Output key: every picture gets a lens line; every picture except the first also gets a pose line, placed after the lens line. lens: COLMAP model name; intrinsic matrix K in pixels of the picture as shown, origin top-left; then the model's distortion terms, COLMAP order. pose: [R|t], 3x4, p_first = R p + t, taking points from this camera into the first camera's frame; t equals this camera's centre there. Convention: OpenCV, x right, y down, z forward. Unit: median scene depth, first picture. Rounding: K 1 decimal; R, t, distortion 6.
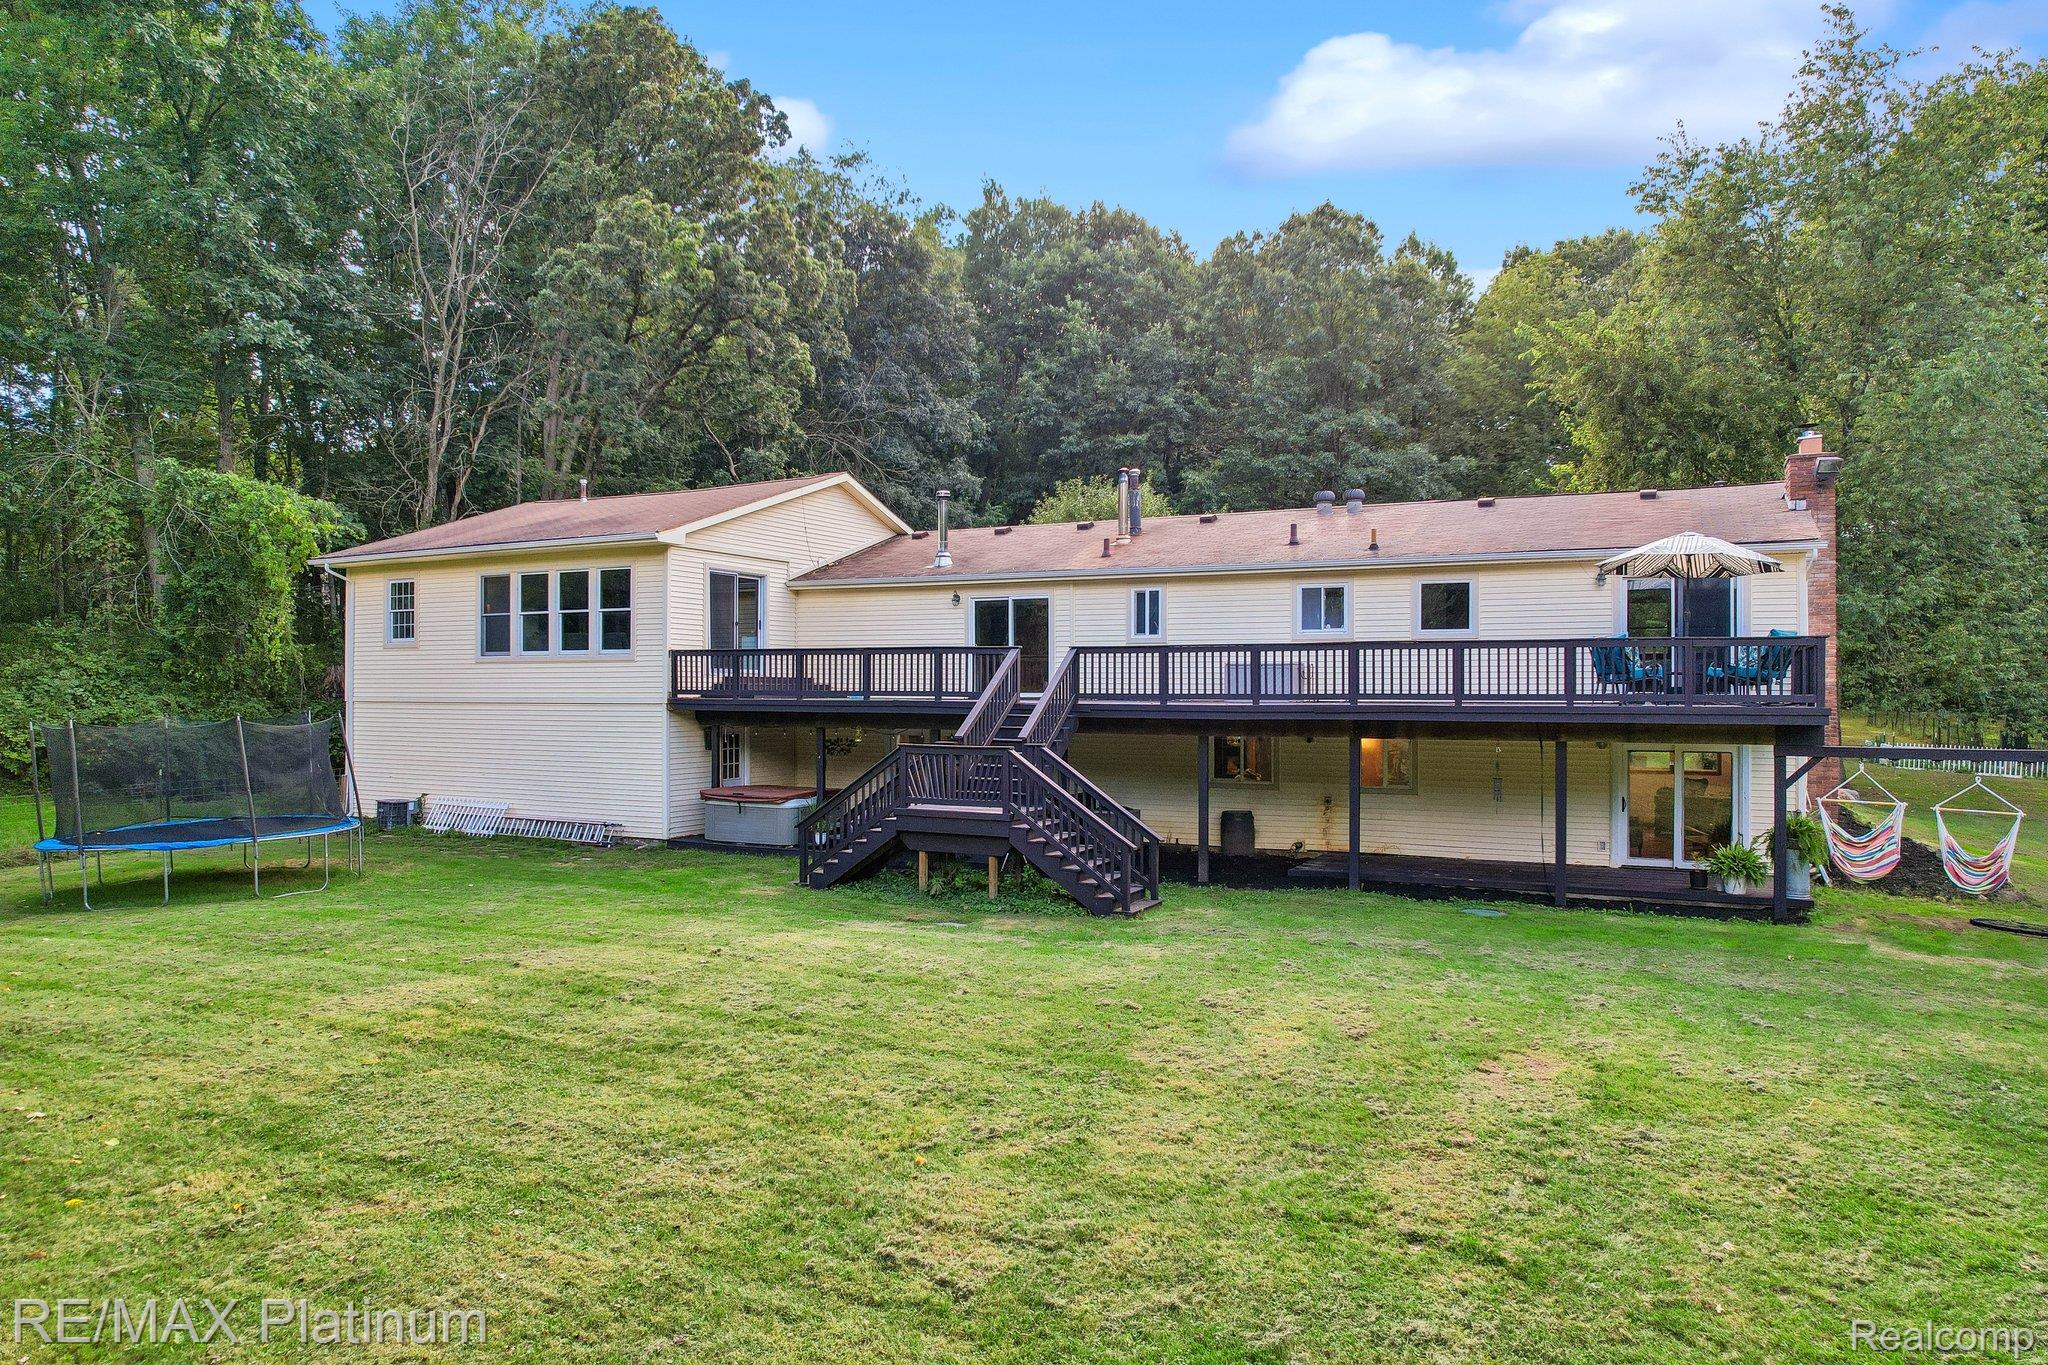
lens RADIAL K [[1295.1, 0, 1028.8], [0, 1295.1, 699.4], [0, 0, 1]] dist [-0.066351, 0.058506]
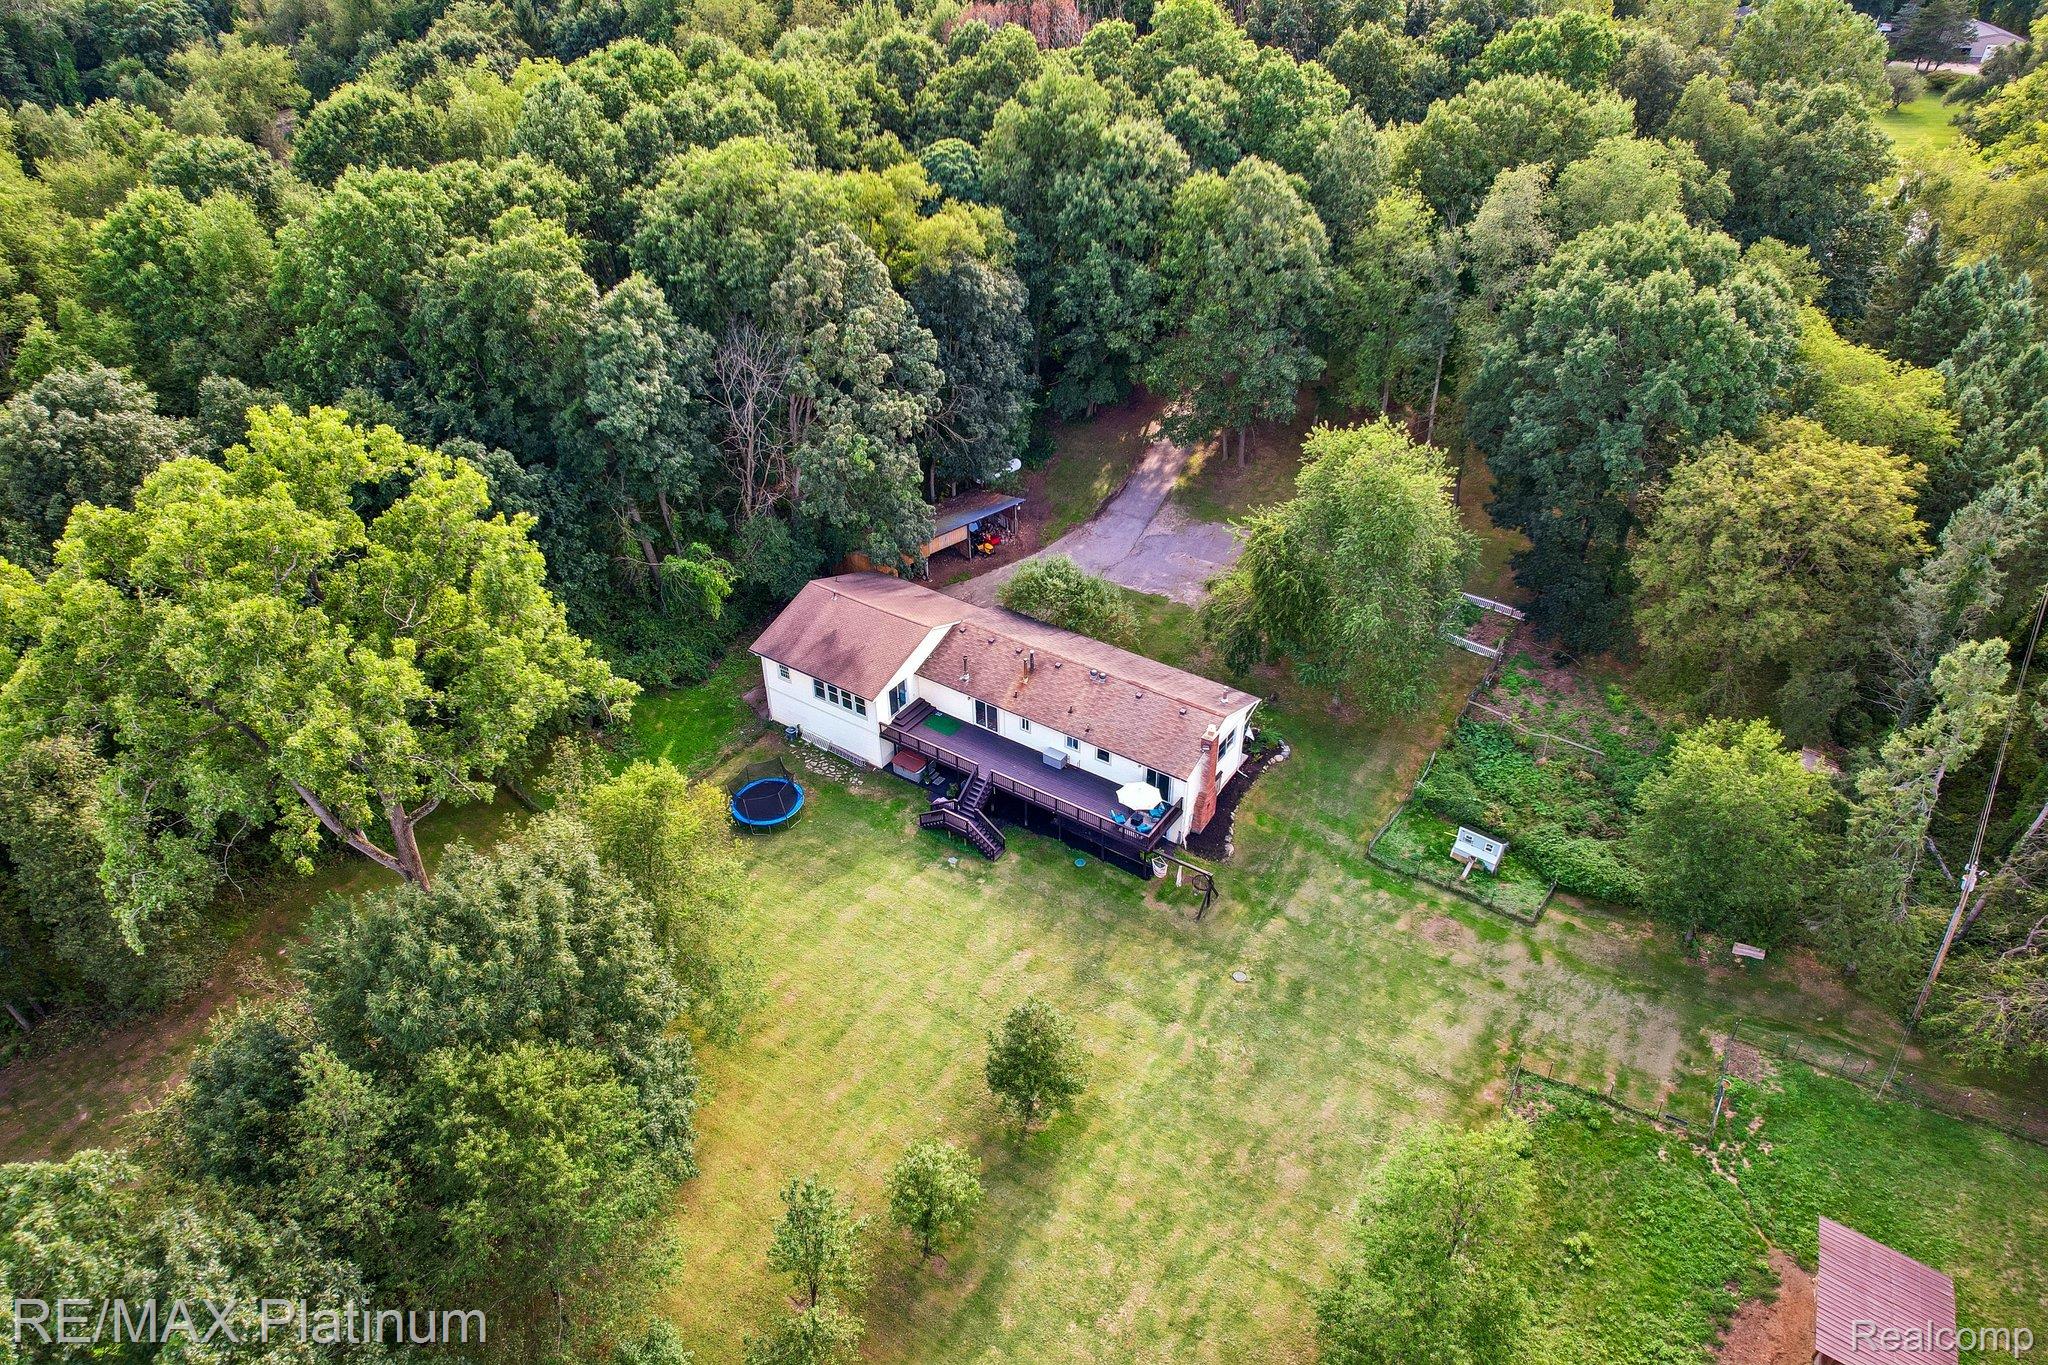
lens RADIAL K [[1295.1, 0, 1028.8], [0, 1295.1, 699.4], [0, 0, 1]] dist [-0.066351, 0.058506]
pose [[0.991497, 0.065236, -0.112595, 0.415883], [0.012604, 0.813050, 0.582057, -1.802443], [0.129516, -0.578527, 0.805315, -1.395758]]
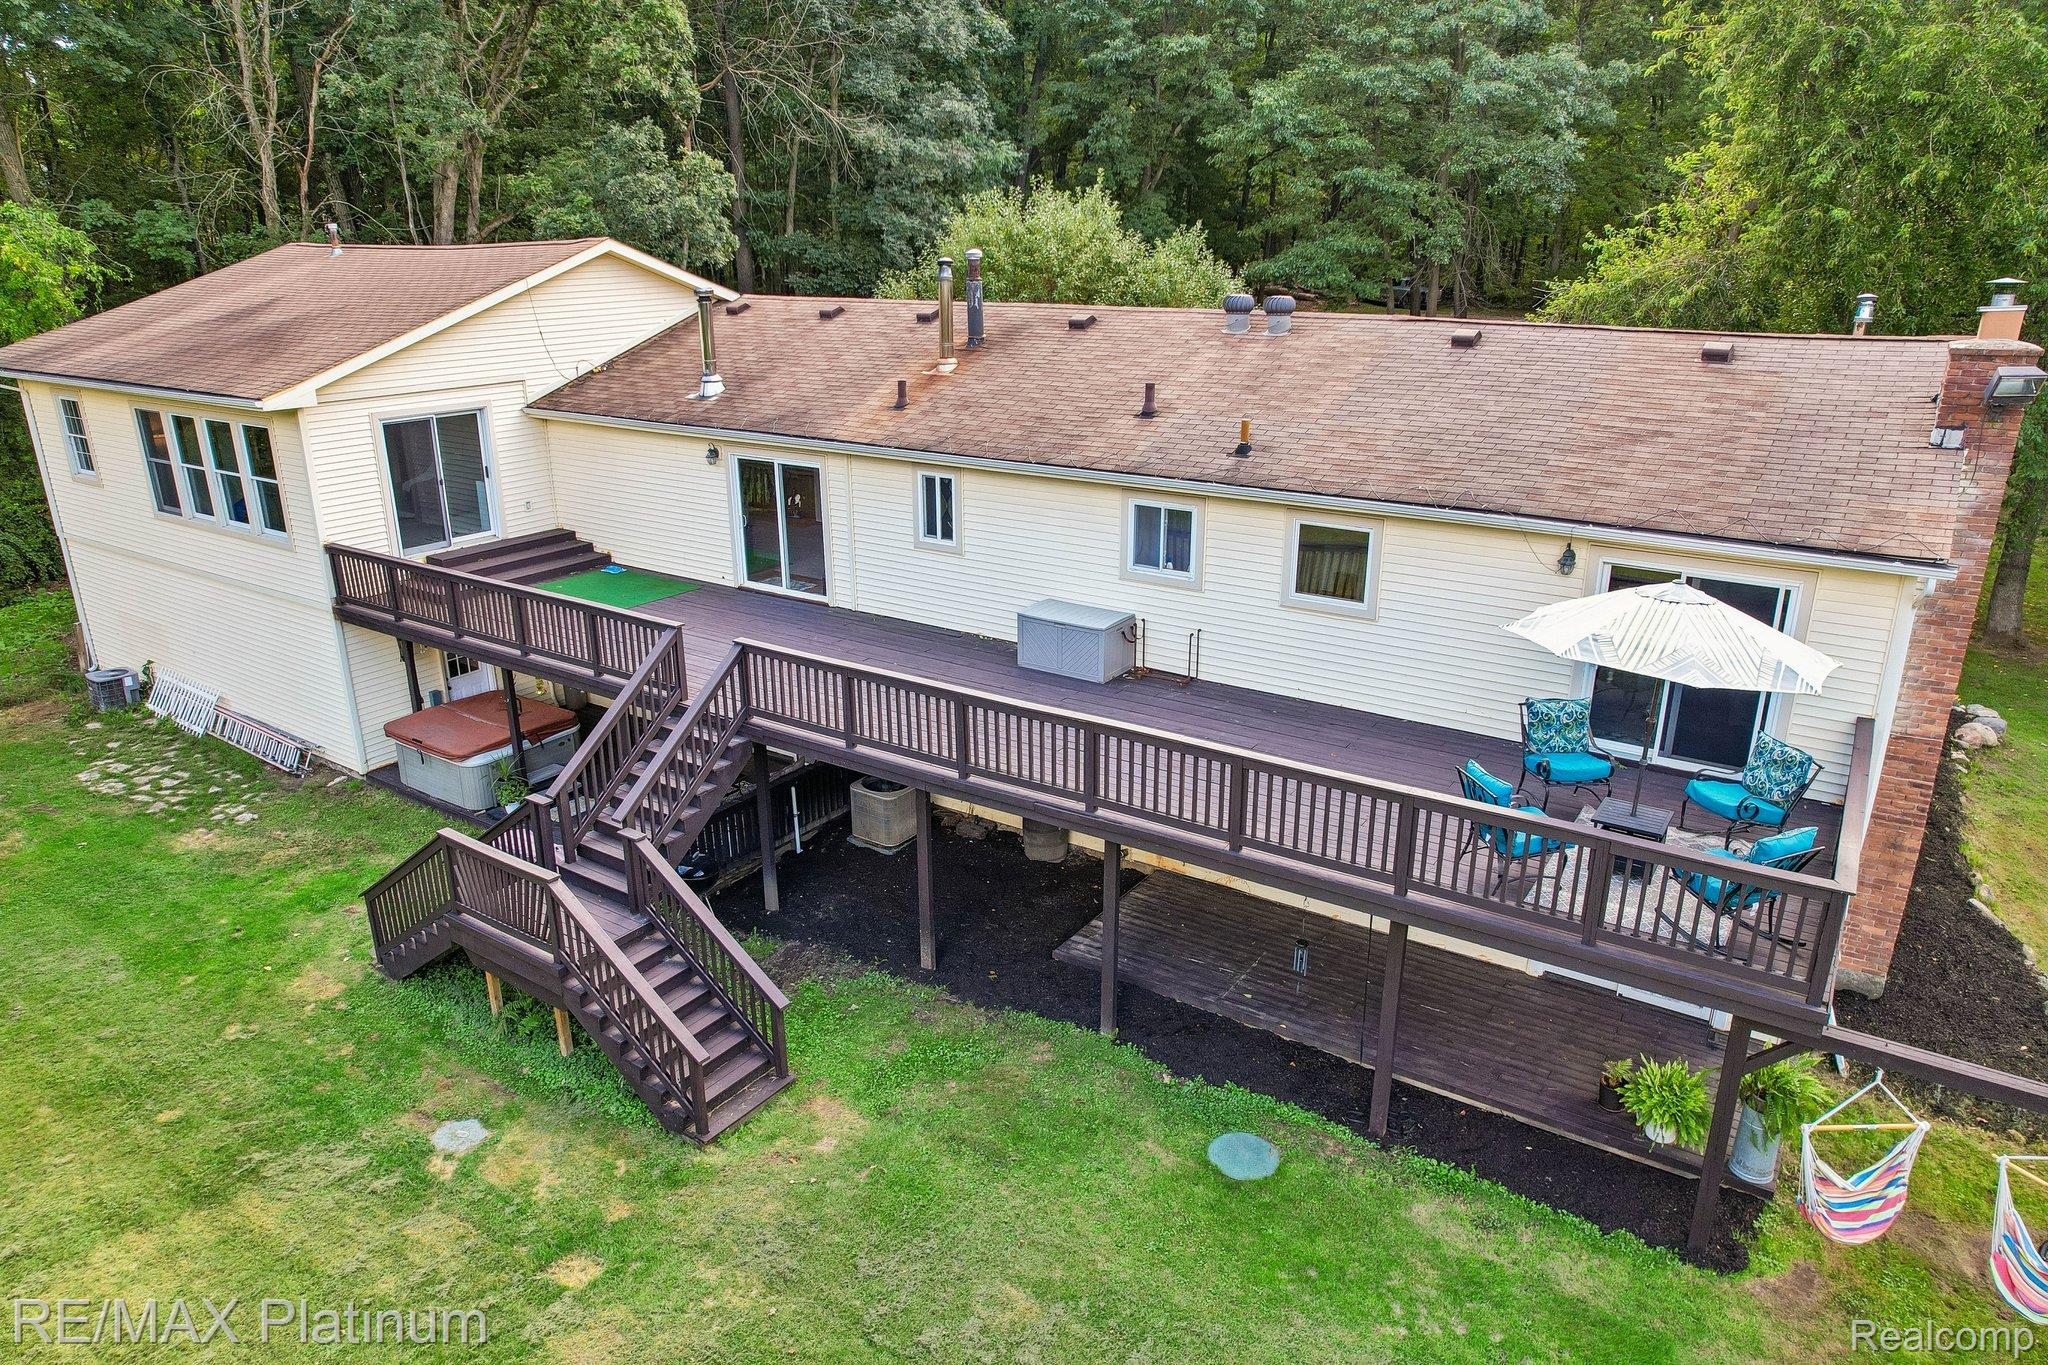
lens RADIAL K [[1295.1, 0, 1028.8], [0, 1295.1, 699.4], [0, 0, 1]] dist [-0.066351, 0.058506]
pose [[0.992358, 0.038975, -0.117073, 0.207170], [0.001497, 0.944931, 0.327268, -0.181496], [0.123381, -0.324942, 0.937651, 0.291478]]
